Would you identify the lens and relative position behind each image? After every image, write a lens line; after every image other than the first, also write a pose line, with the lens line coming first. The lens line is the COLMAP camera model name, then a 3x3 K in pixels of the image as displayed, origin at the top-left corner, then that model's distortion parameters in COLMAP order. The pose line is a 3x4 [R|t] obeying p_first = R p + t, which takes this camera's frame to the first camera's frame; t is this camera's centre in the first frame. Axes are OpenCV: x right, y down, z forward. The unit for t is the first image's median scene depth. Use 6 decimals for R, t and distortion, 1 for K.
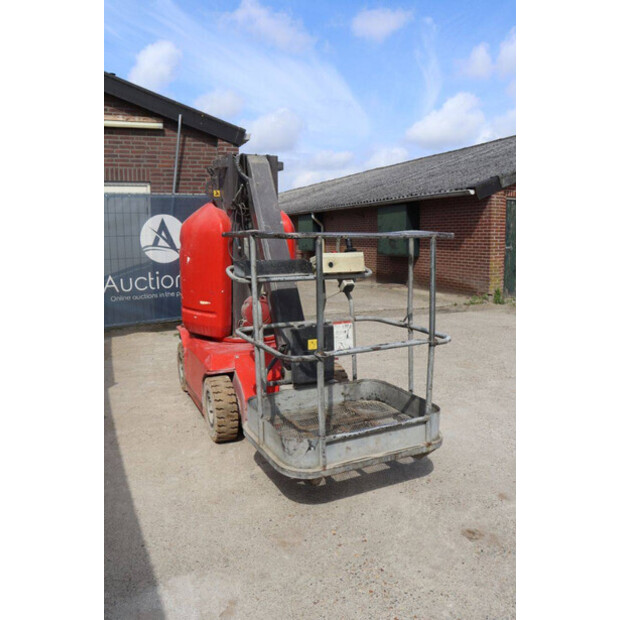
lens RADIAL K [[509.0, 0, 298.6], [0, 509.0, 299.6], [0, 0, 1]] dist [-0.136995, 0.057507]
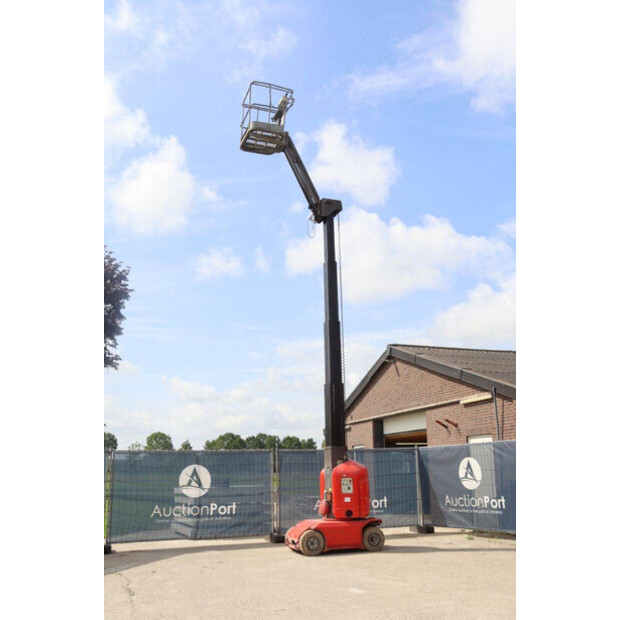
lens RADIAL K [[556.6, 0, 304.2], [0, 556.6, 330.8], [0, 0, 1]] dist [-0.052402, -0.021216]
pose [[-0.056343, -0.233401, -0.970747, 3.329586], [-0.111544, 0.967676, -0.226189, -0.228165], [0.992161, 0.095537, -0.080556, 1.279414]]
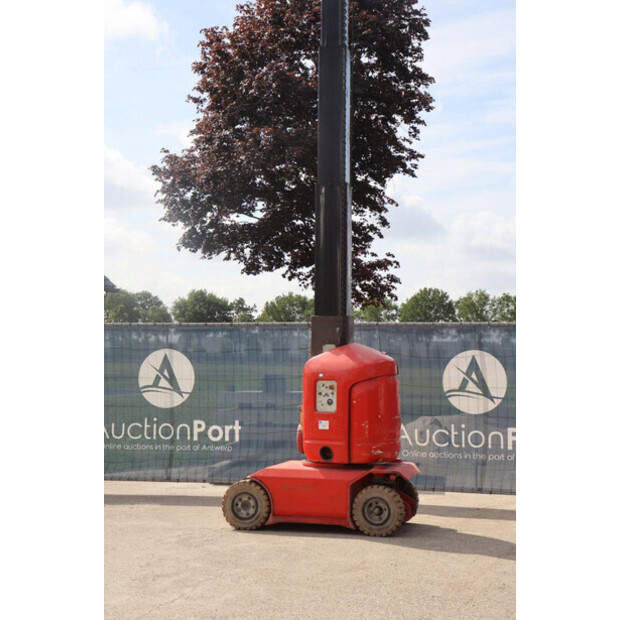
lens RADIAL K [[1076.1, 0, 311.7], [0, 1076.1, 297.9], [0, 0, 1]] dist [0.180188, 0.000000]
pose [[-0.590039, -0.047863, -0.805955, 2.441908], [-0.111505, 0.993506, 0.022632, -0.451457], [0.799638, 0.103222, -0.591545, 3.072371]]
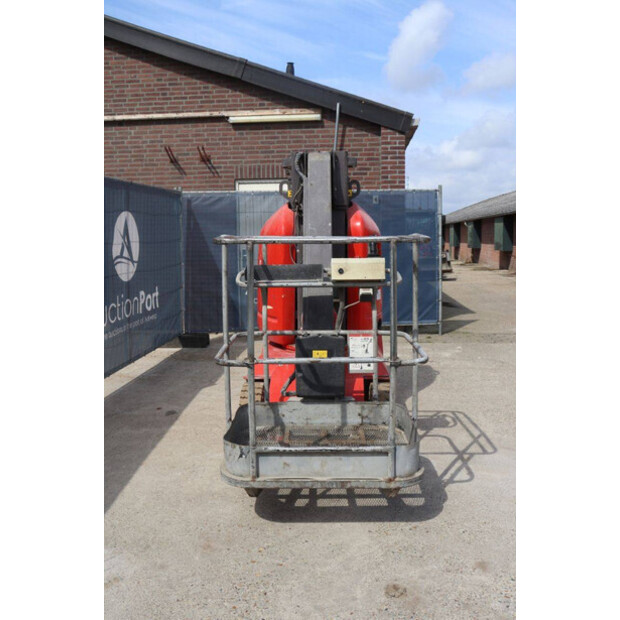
lens RADIAL K [[597.3, 0, 295.7], [0, 597.3, 302.2], [0, 0, 1]] dist [-0.073239, 0.000000]
pose [[0.892386, 0.048166, -0.448696, 0.456068], [-0.053459, 0.998570, 0.000872, -0.008381], [0.448096, 0.023209, 0.893684, 0.001120]]
